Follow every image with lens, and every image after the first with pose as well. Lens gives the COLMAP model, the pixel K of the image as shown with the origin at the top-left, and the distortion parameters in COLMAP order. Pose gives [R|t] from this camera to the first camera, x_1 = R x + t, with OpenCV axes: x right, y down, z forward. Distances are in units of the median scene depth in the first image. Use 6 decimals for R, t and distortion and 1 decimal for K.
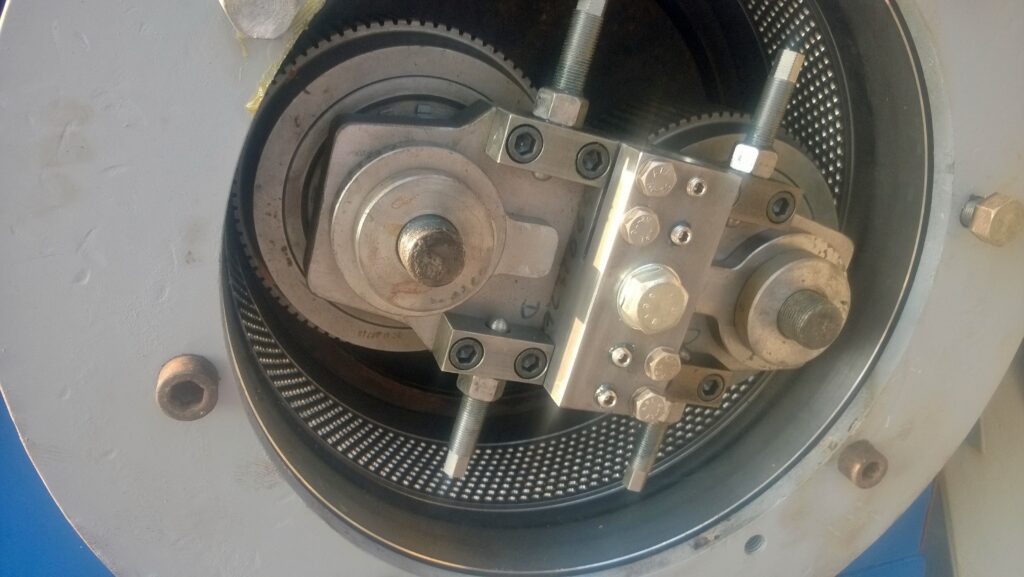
lens RADIAL K [[773.9, 0, 512.0], [0, 773.9, 288.5], [0, 0, 1]] dist [-0.008741, -0.003988]
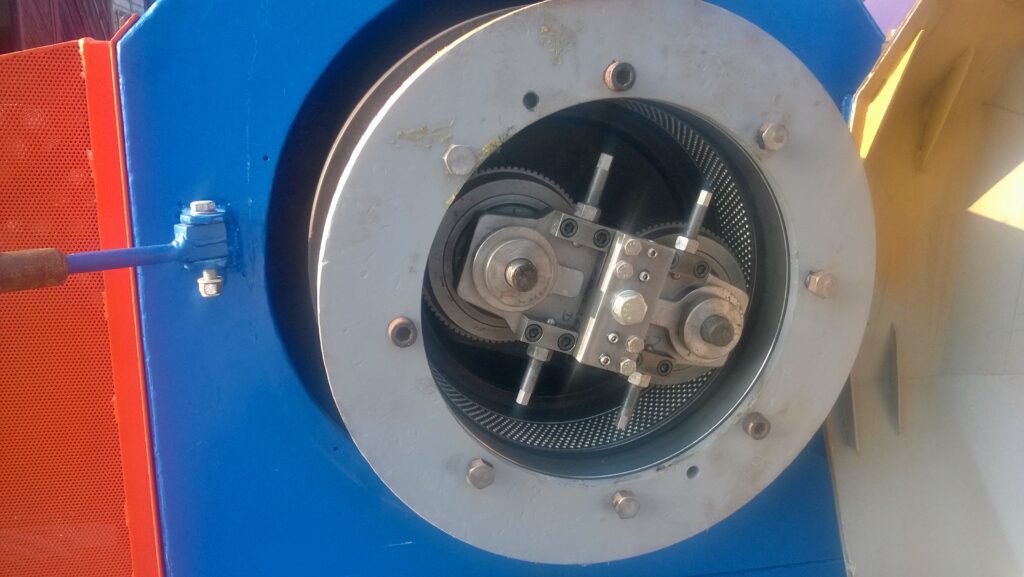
lens RADIAL K [[773.9, 0, 512.0], [0, 773.9, 288.5], [0, 0, 1]] dist [-0.008741, -0.003988]
pose [[0.997460, 0.052679, -0.047942, -0.025801], [-0.059641, 0.985671, -0.157784, 0.283368], [0.038943, 0.160242, 0.986309, -0.939480]]
